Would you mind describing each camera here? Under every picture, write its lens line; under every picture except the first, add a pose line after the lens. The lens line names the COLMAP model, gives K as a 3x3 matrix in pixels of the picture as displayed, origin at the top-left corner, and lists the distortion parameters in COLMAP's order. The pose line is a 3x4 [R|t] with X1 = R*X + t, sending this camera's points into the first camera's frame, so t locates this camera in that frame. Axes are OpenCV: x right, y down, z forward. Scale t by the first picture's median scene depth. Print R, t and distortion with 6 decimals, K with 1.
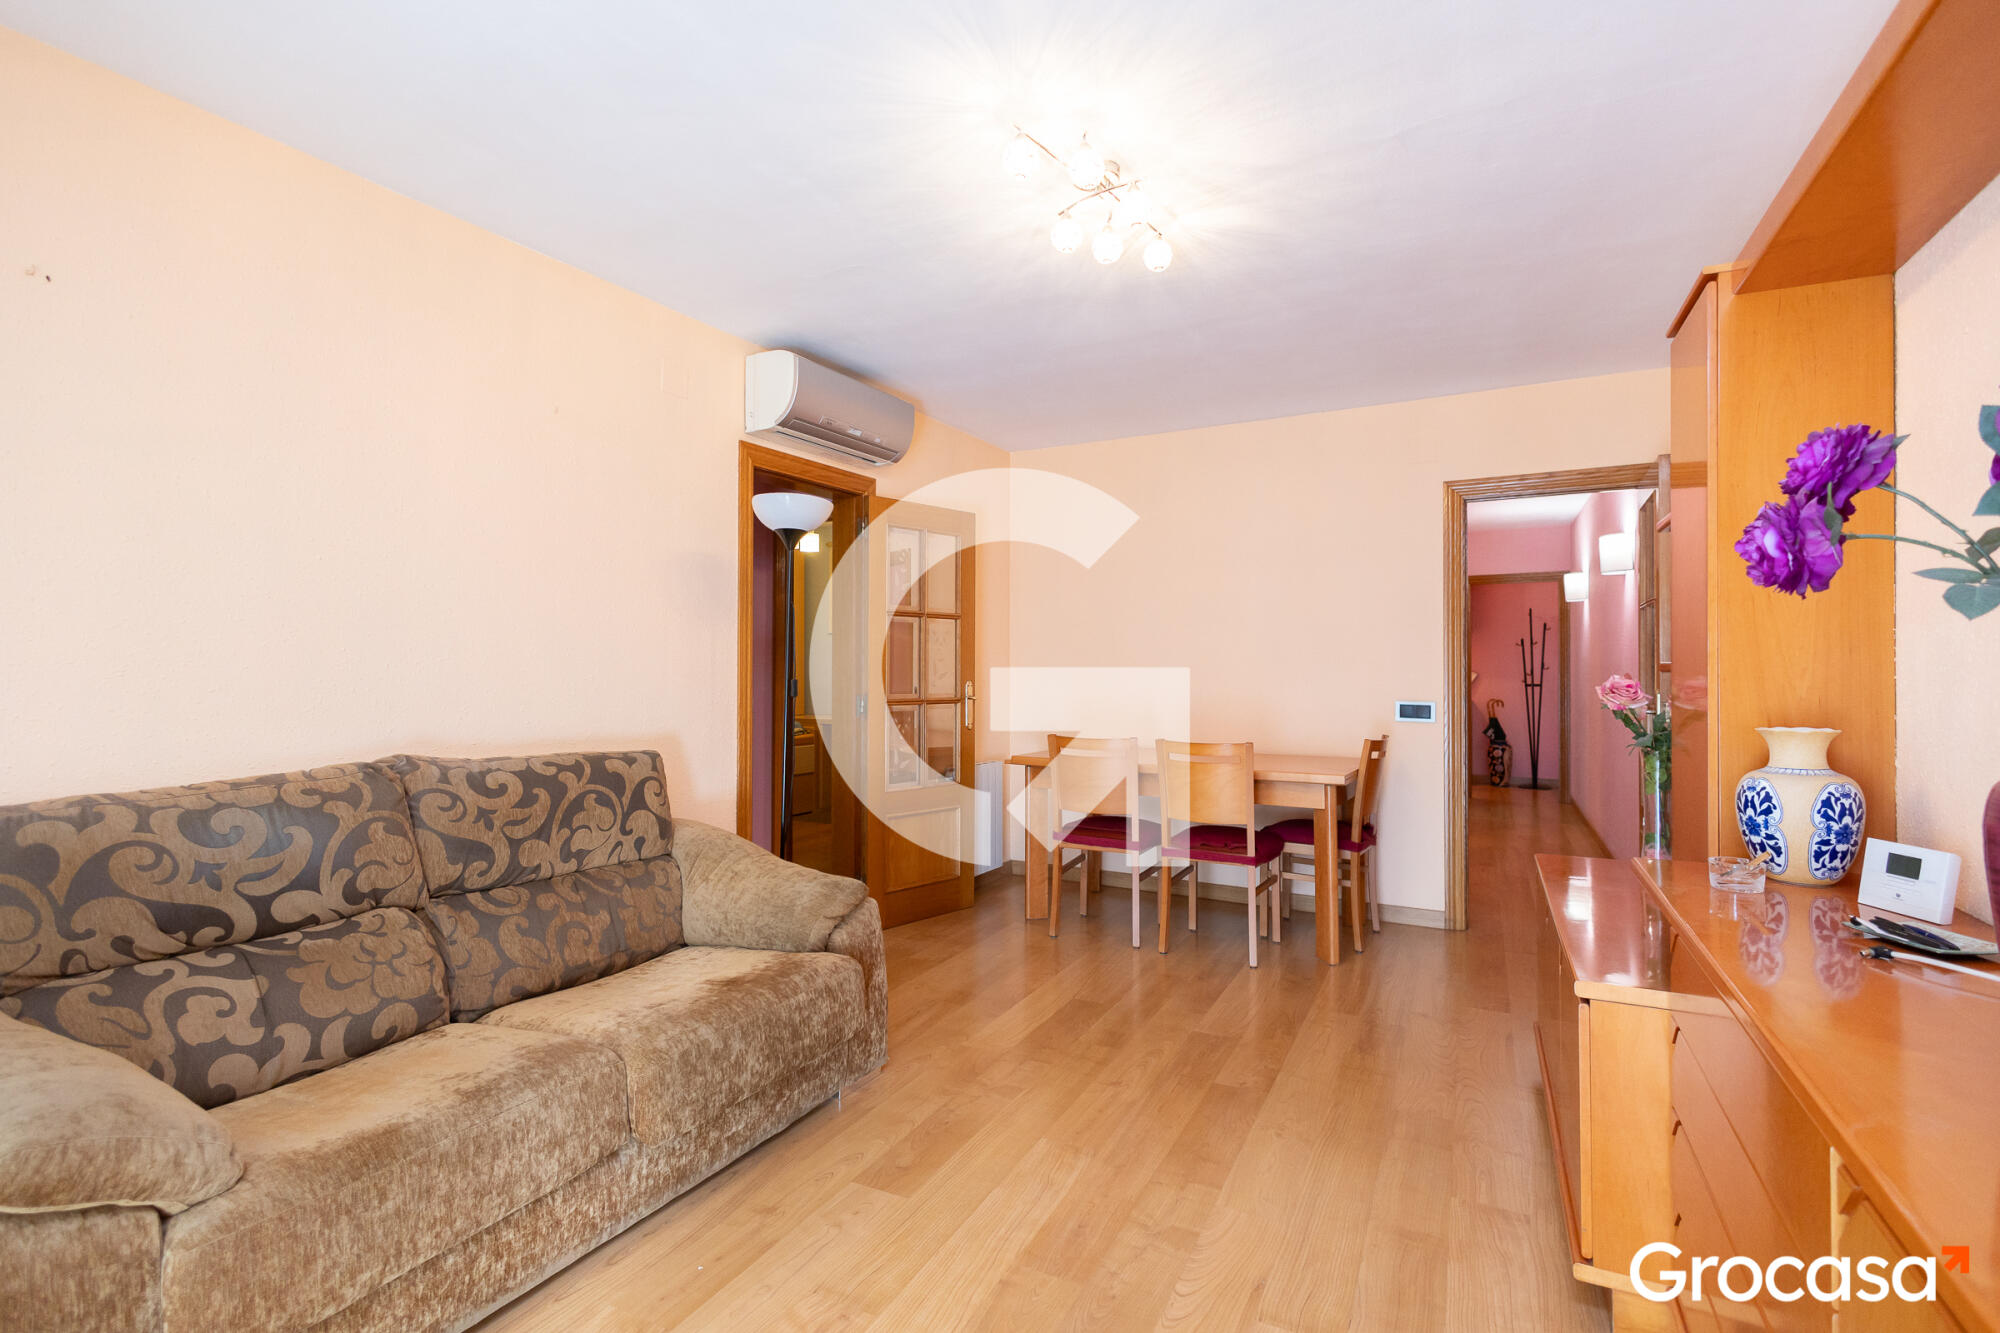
lens RADIAL K [[927.2, 0, 987.2], [0, 927.2, 659.9], [0, 0, 1]] dist [0.002166, 0.000647]
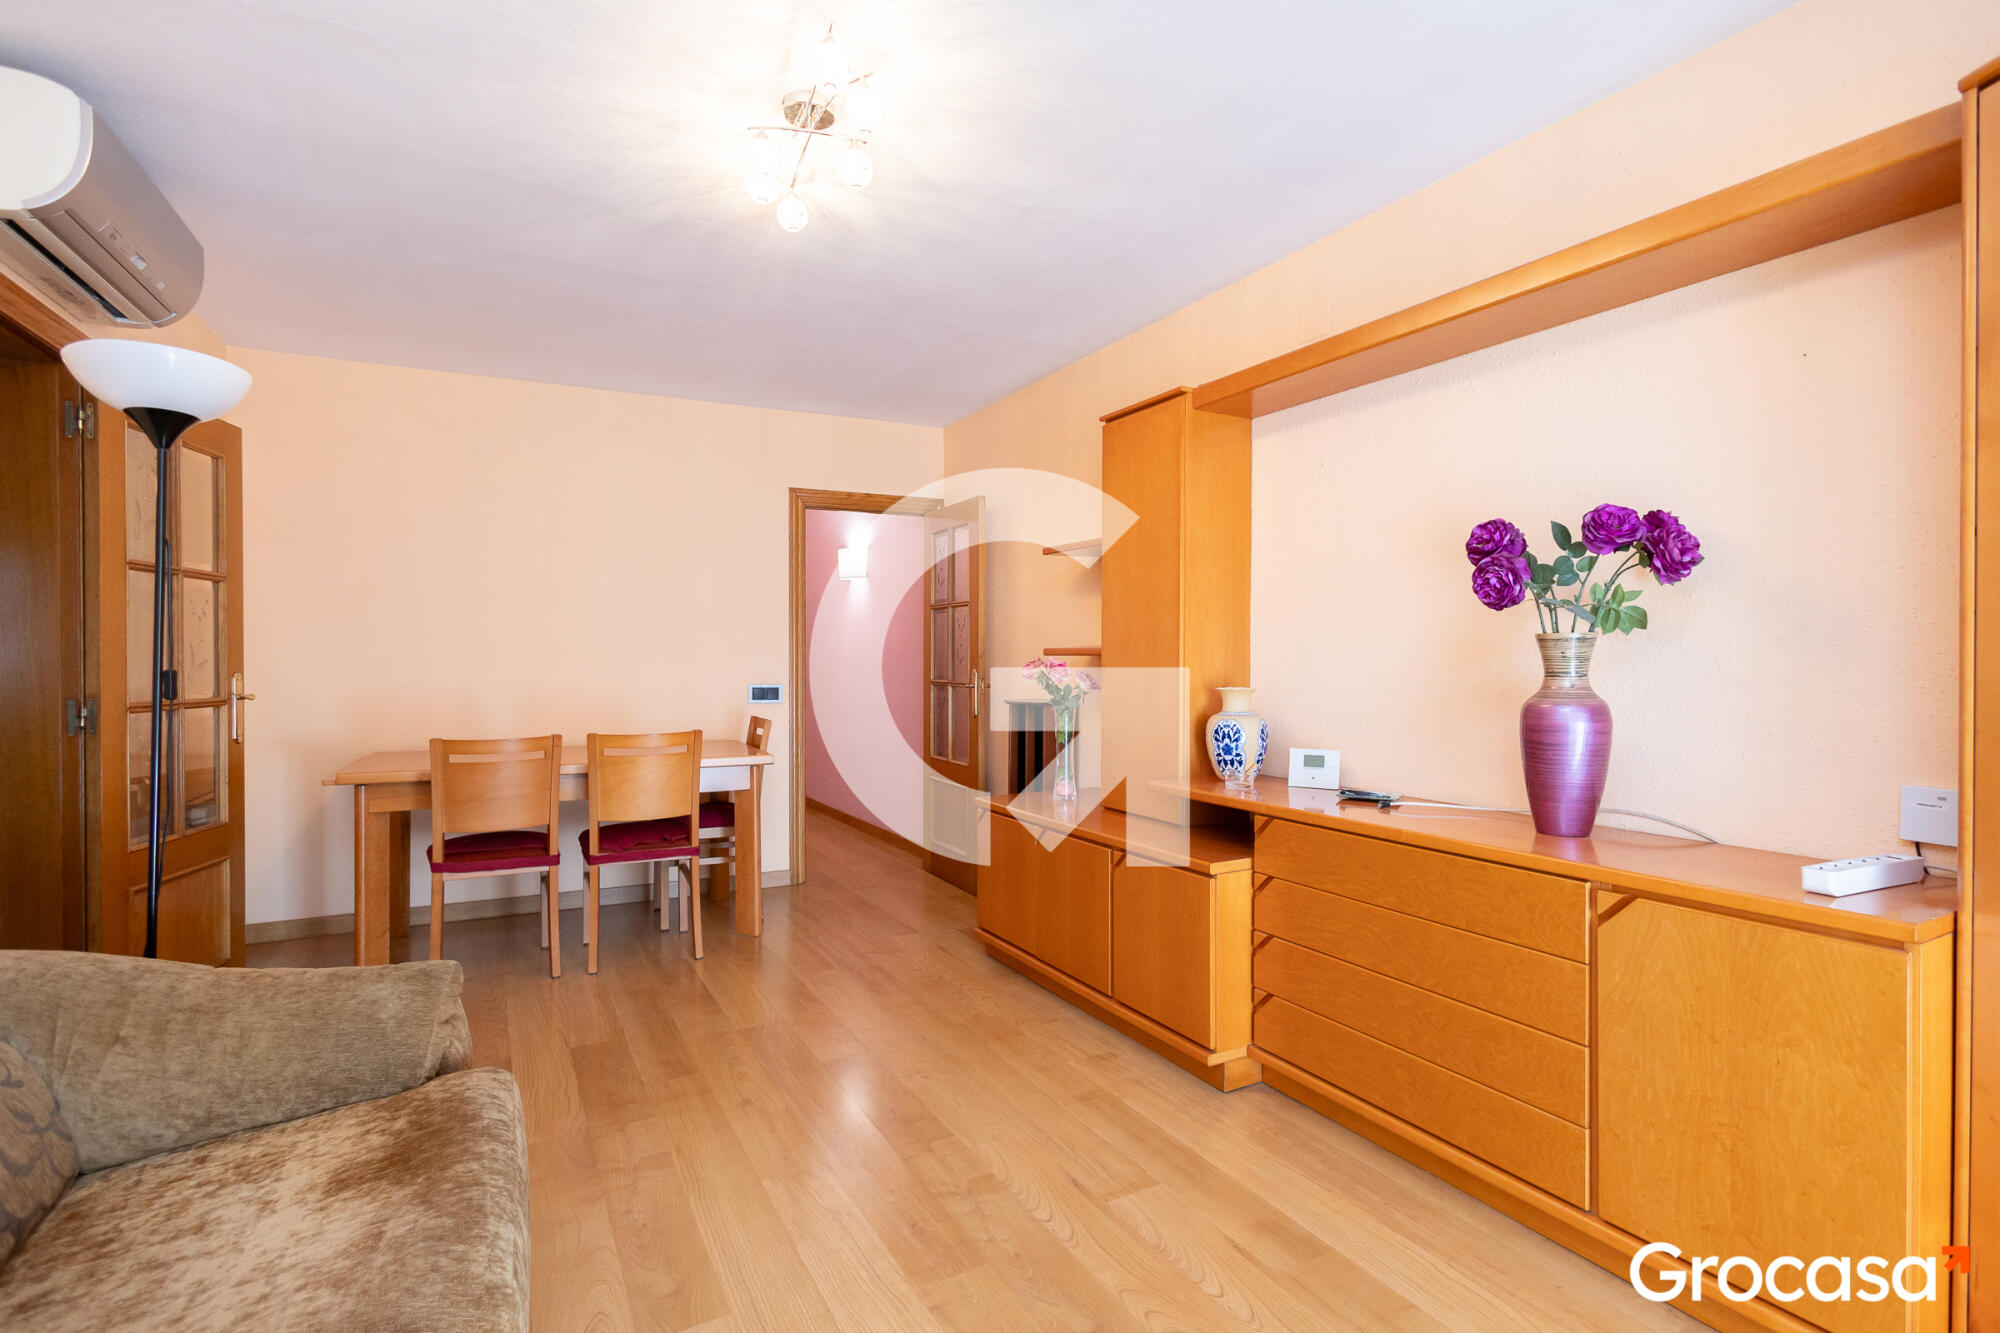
lens RADIAL K [[901.7, 0, 1000.0], [0, 901.7, 666.5], [0, 0, 1]] dist [0.013895, 0.000092]
pose [[0.581214, -0.011500, 0.813669, -0.467336], [-0.004147, 0.999845, 0.017094, 0.007689], [-0.813740, -0.013309, 0.581077, 0.293658]]
